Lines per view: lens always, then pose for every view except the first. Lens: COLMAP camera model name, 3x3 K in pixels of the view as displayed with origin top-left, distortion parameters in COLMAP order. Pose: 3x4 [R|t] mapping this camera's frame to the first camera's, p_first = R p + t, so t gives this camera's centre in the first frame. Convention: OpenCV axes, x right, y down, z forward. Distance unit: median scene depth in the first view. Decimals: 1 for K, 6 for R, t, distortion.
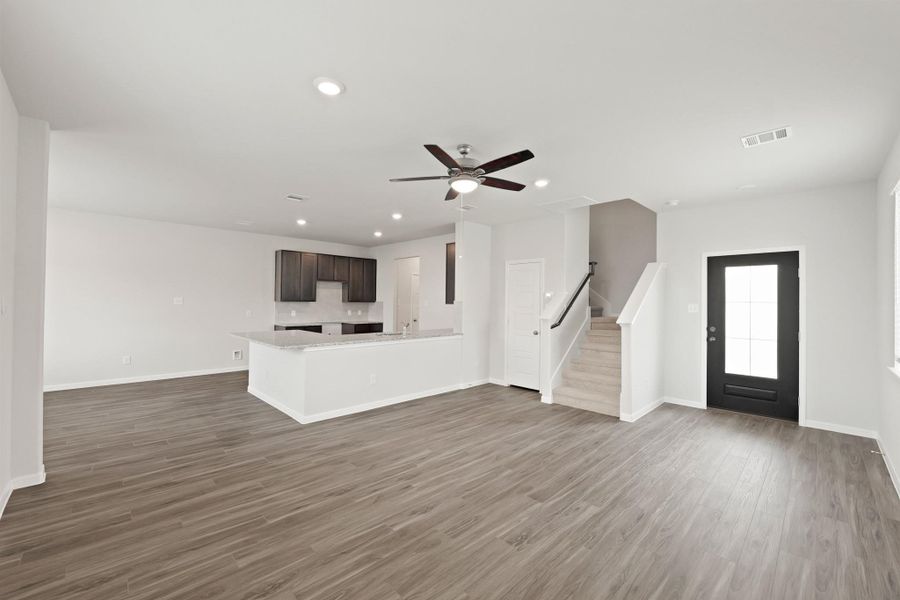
lens RADIAL K [[369.1, 0, 447.4], [0, 369.1, 298.8], [0, 0, 1]] dist [-0.011765, 0.000068]
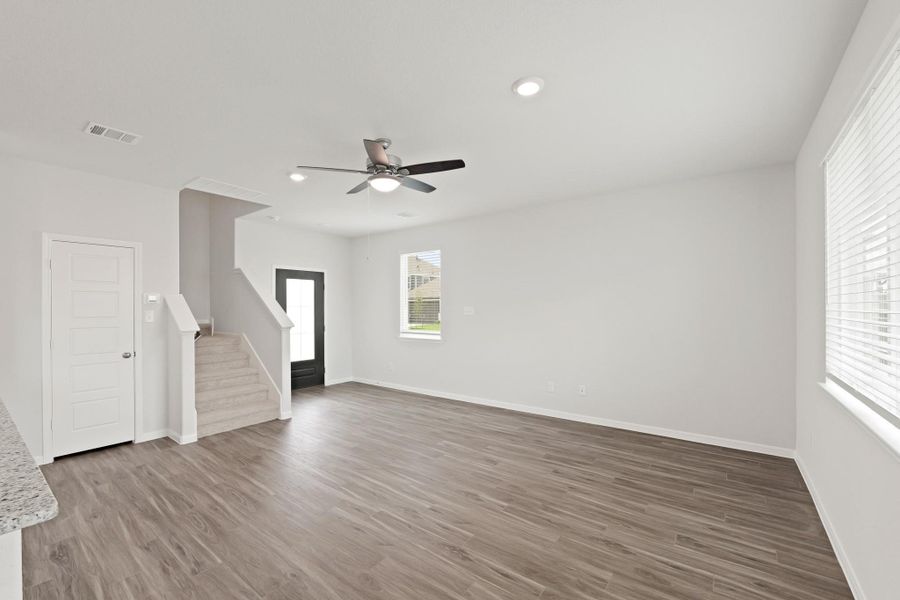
lens RADIAL K [[377.4, 0, 449.4], [0, 377.4, 304.0], [0, 0, 1]] dist [-0.015230, 0.000247]
pose [[-0.160163, -0.002079, 0.987088, -0.854816], [-0.007097, 0.999974, 0.000954, -0.005373], [-0.987065, -0.006852, -0.160173, 0.911382]]
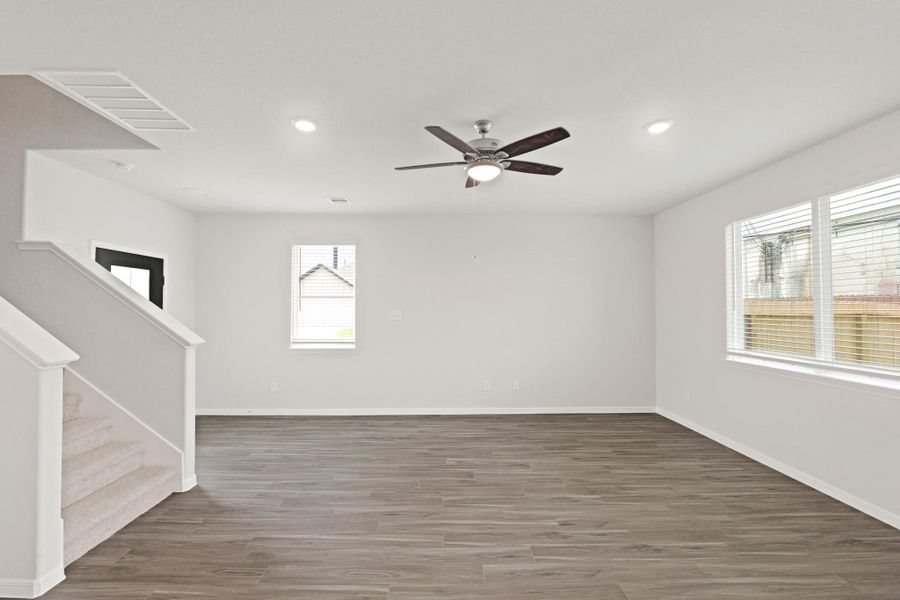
lens RADIAL K [[377.4, 0, 449.4], [0, 377.4, 304.0], [0, 0, 1]] dist [-0.015230, 0.000247]
pose [[-0.732727, -0.001903, 0.680520, -0.424949], [-0.011085, 0.999897, -0.009139, -0.006537], [-0.680433, -0.014239, -0.732672, 1.517906]]
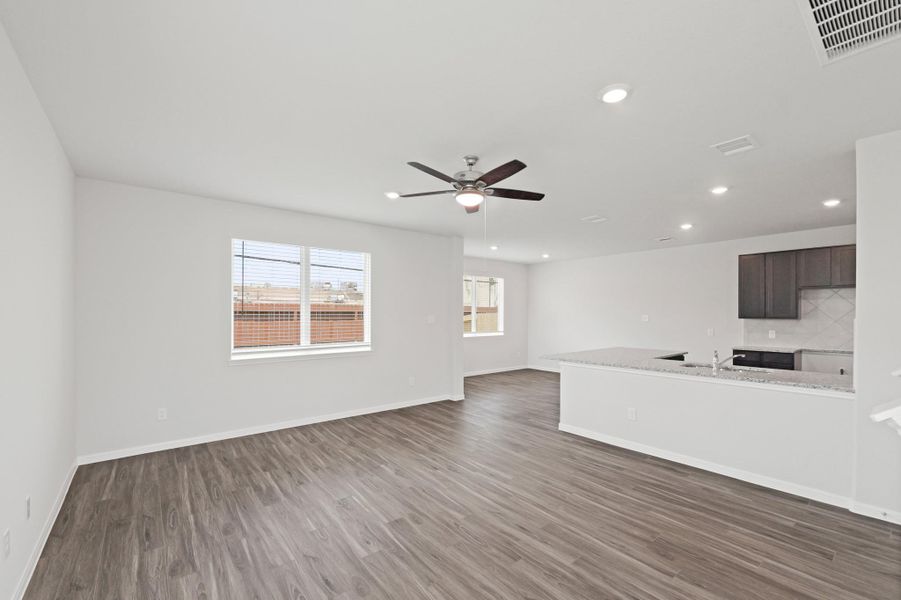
lens RADIAL K [[377.8, 0, 449.9], [0, 377.8, 304.0], [0, 0, 1]] dist [-0.015230, 0.000247]
pose [[-0.089284, -0.036088, -0.995352, 0.955752], [0.005414, 0.999311, -0.036717, 0.003767], [0.995992, -0.008667, -0.089027, 0.951993]]
